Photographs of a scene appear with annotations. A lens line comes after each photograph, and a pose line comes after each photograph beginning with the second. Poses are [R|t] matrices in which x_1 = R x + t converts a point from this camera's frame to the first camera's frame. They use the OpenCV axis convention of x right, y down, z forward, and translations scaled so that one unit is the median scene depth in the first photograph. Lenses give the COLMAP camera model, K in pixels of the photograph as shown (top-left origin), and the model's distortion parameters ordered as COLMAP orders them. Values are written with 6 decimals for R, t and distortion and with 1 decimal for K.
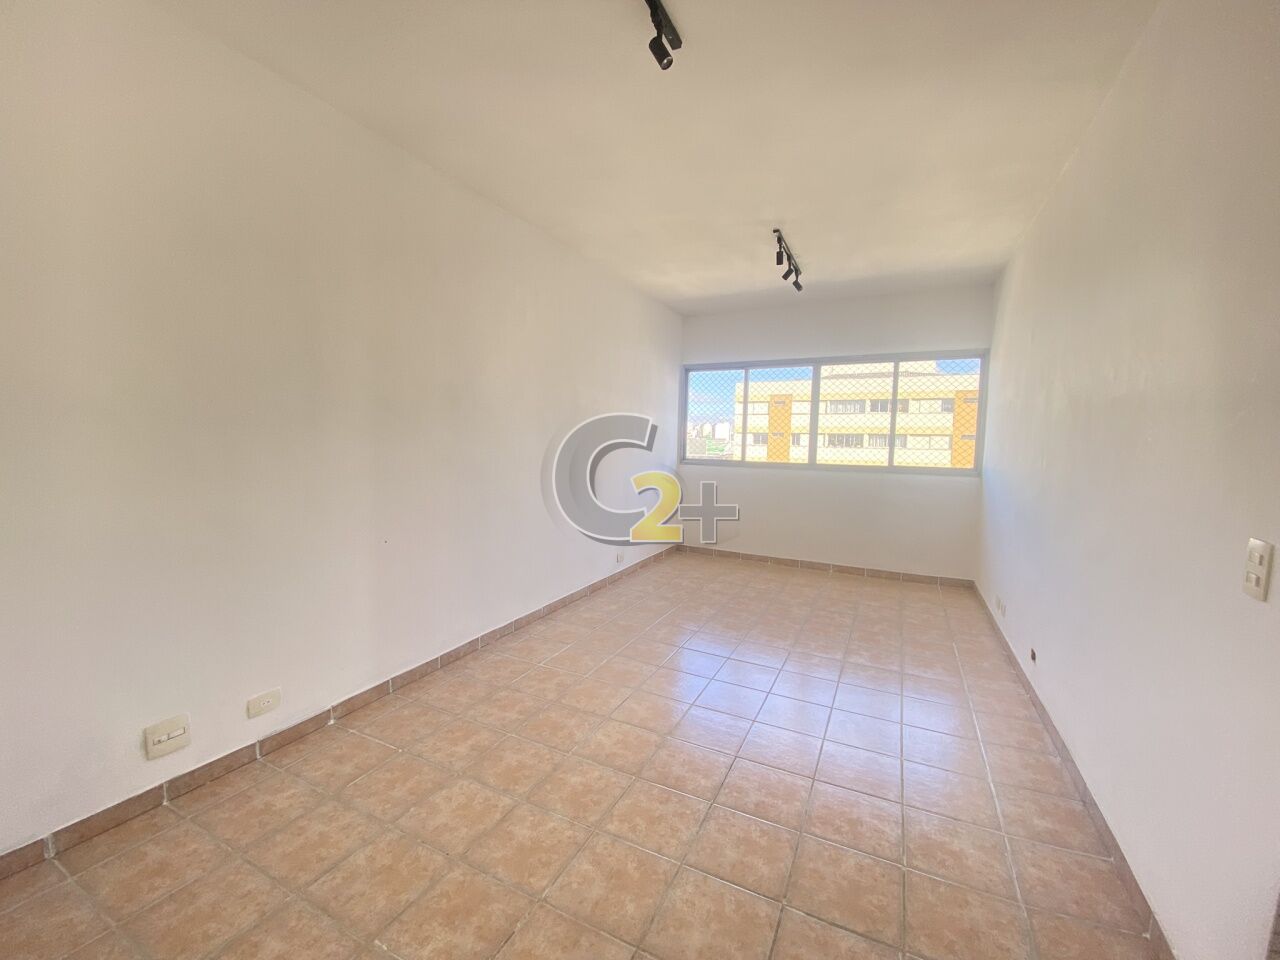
lens RADIAL K [[522.4, 0, 637.7], [0, 522.4, 475.3], [0, 0, 1]] dist [0.030991, -0.025208]
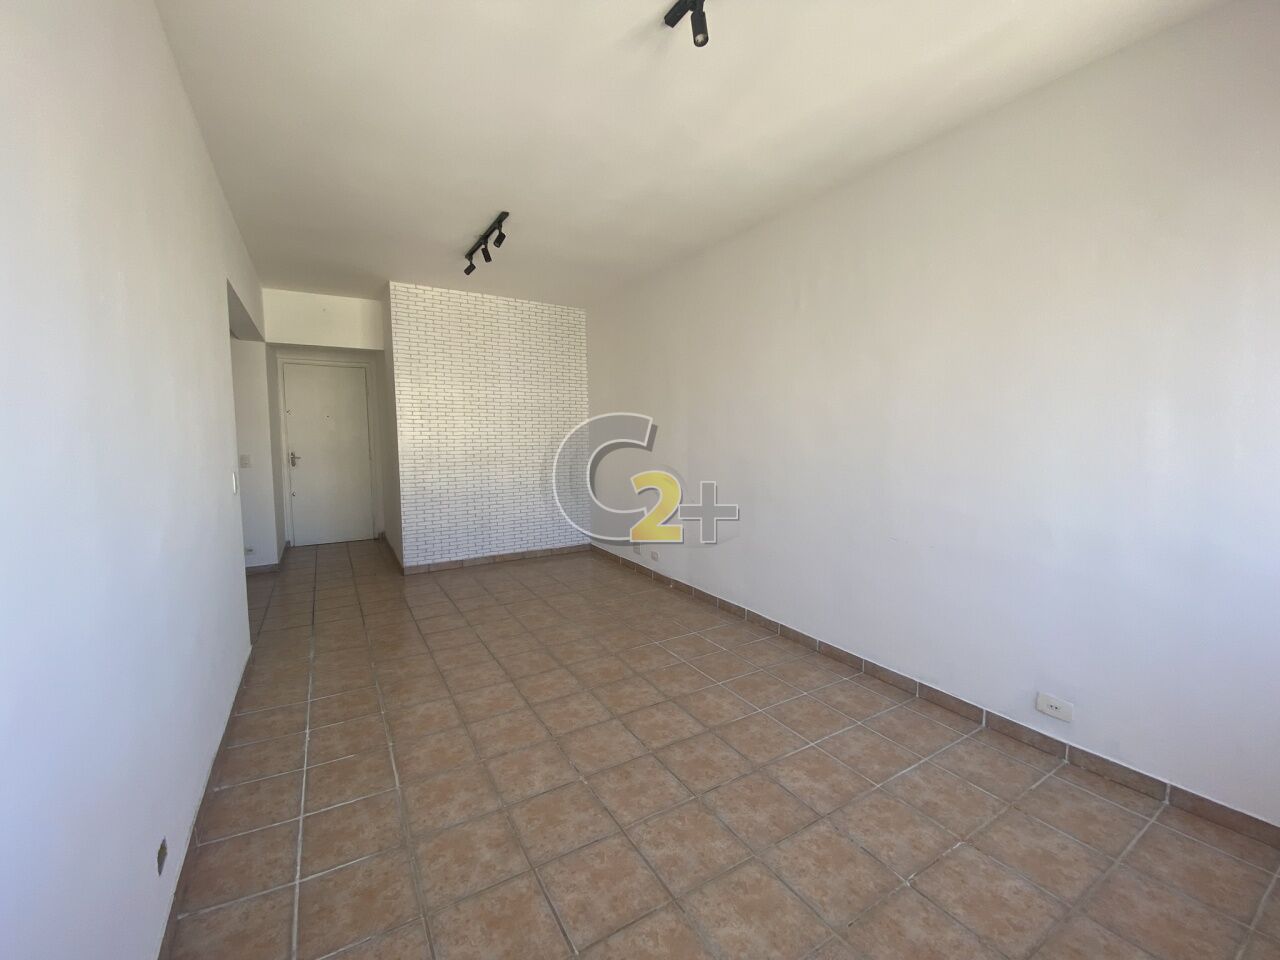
lens RADIAL K [[522.4, 0, 637.7], [0, 522.4, 475.3], [0, 0, 1]] dist [0.030991, -0.025208]
pose [[-0.544405, 0.047964, -0.837450, 0.902806], [-0.073414, 0.991809, 0.104529, -0.101697], [0.835603, 0.118386, -0.536425, 1.605400]]
